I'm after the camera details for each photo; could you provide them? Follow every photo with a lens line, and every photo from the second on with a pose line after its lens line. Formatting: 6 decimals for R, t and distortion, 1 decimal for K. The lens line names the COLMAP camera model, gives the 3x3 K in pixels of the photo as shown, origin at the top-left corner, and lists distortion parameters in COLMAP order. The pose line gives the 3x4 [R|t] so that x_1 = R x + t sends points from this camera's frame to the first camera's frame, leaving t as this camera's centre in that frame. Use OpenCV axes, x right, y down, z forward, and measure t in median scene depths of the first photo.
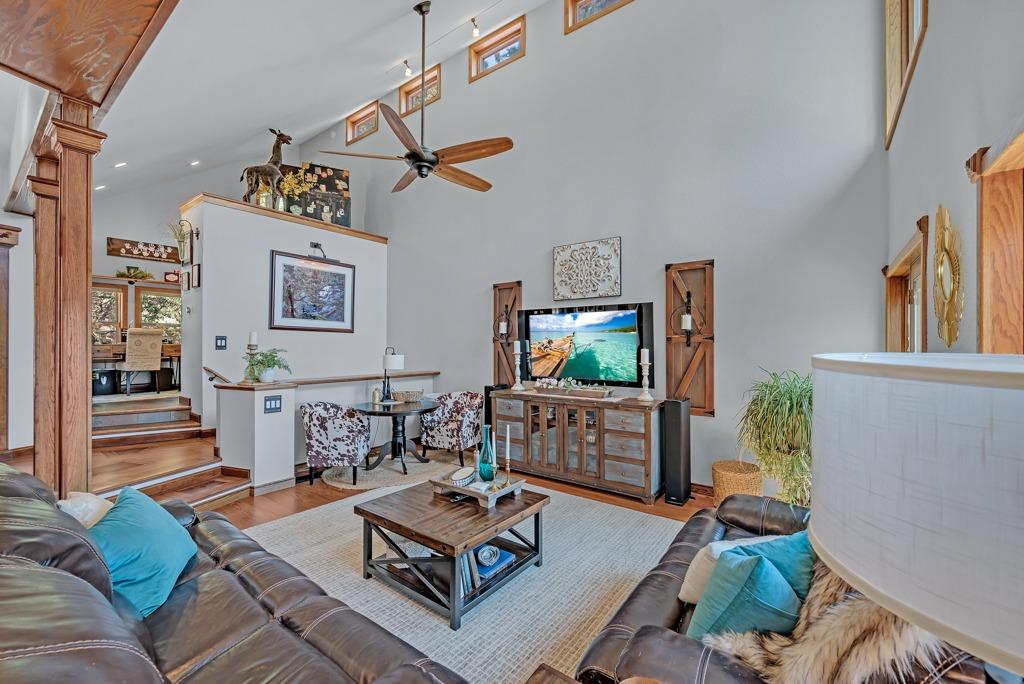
lens RADIAL K [[418.6, 0, 510.7], [0, 418.6, 346.6], [0, 0, 1]] dist [-0.004646, 0.001671]
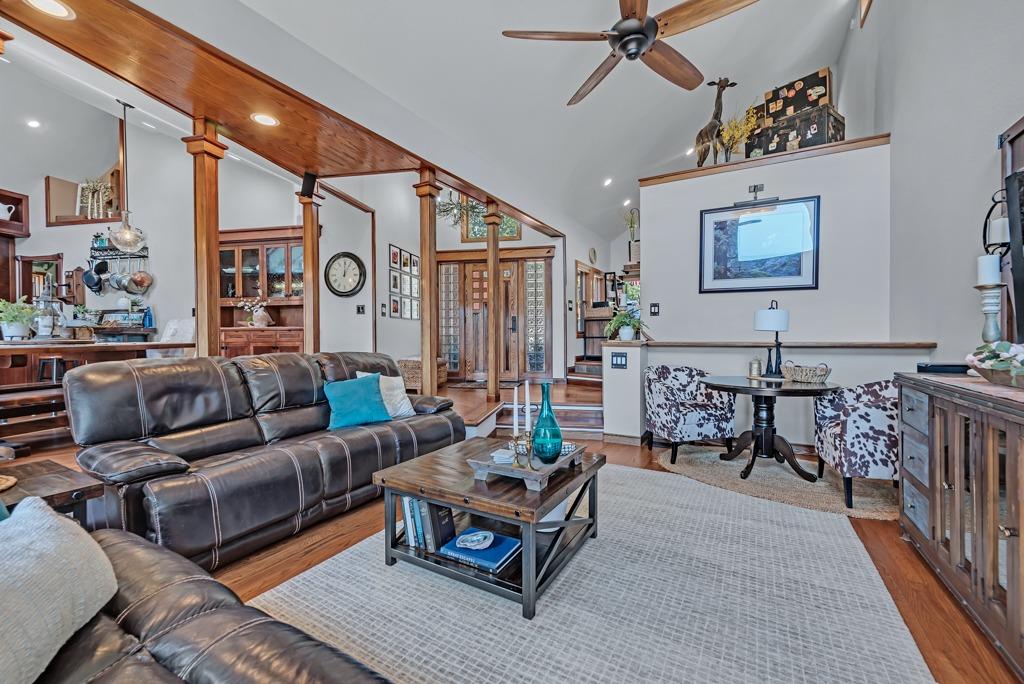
lens RADIAL K [[418.6, 0, 507.5], [0, 418.6, 340.2], [0, 0, 1]] dist [-0.004646, 0.001671]
pose [[0.120098, 0.006101, -0.992743, 0.359865], [0.000766, 0.999980, 0.006238, 0.065287], [0.992762, -0.001509, 0.120091, 0.487038]]
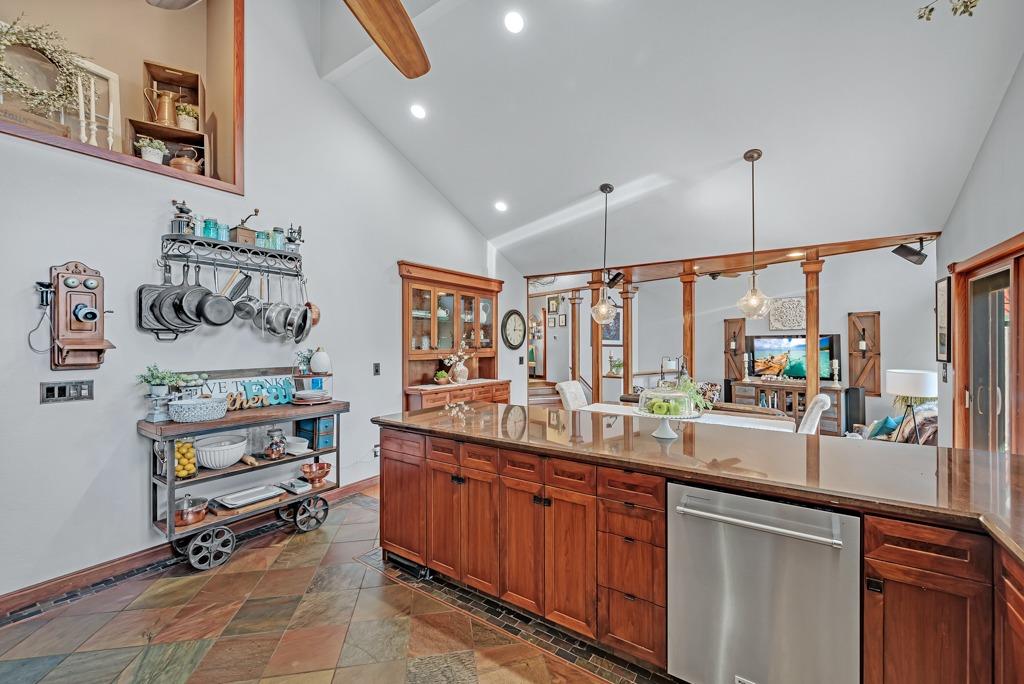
lens RADIAL K [[418.6, 0, 506.7], [0, 418.6, 344.4], [0, 0, 1]] dist [-0.004646, 0.001671]
pose [[0.957954, -0.003977, -0.286895, -0.443735], [0.003673, 0.999992, -0.001596, -0.053301], [0.286899, 0.000475, 0.957961, -0.972226]]
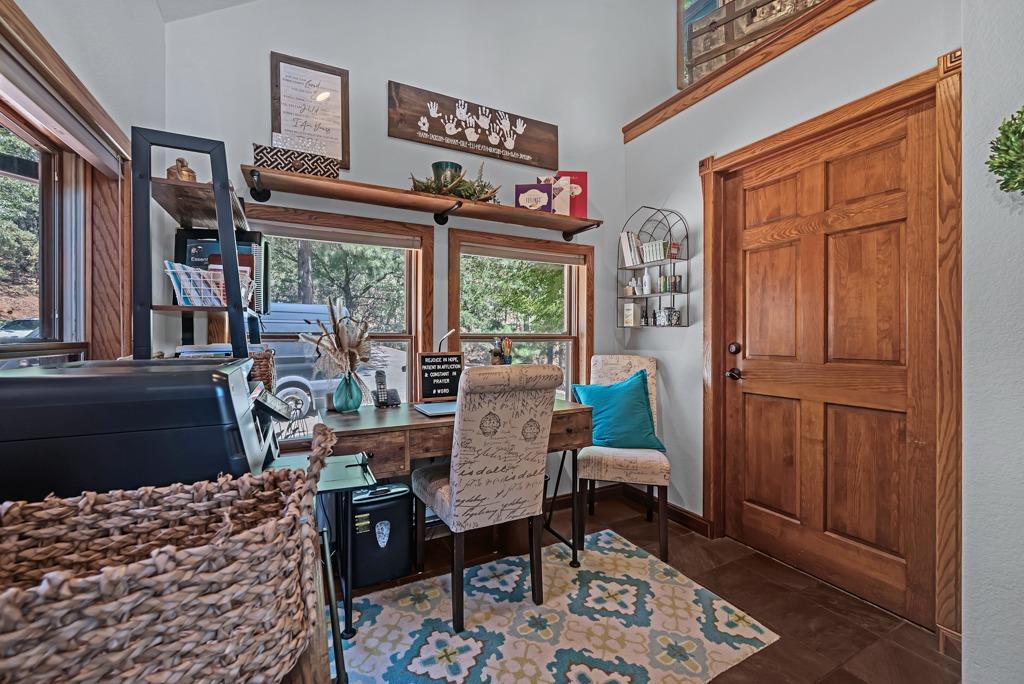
lens RADIAL K [[418.6, 0, 513.1], [0, 418.6, 340.7], [0, 0, 1]] dist [-0.004646, 0.001671]
pose [[0.904506, 0.001352, -0.426460, -0.938883], [-0.001187, 0.999999, 0.000654, -0.070859], [0.426460, -0.000086, 0.904506, 0.946648]]
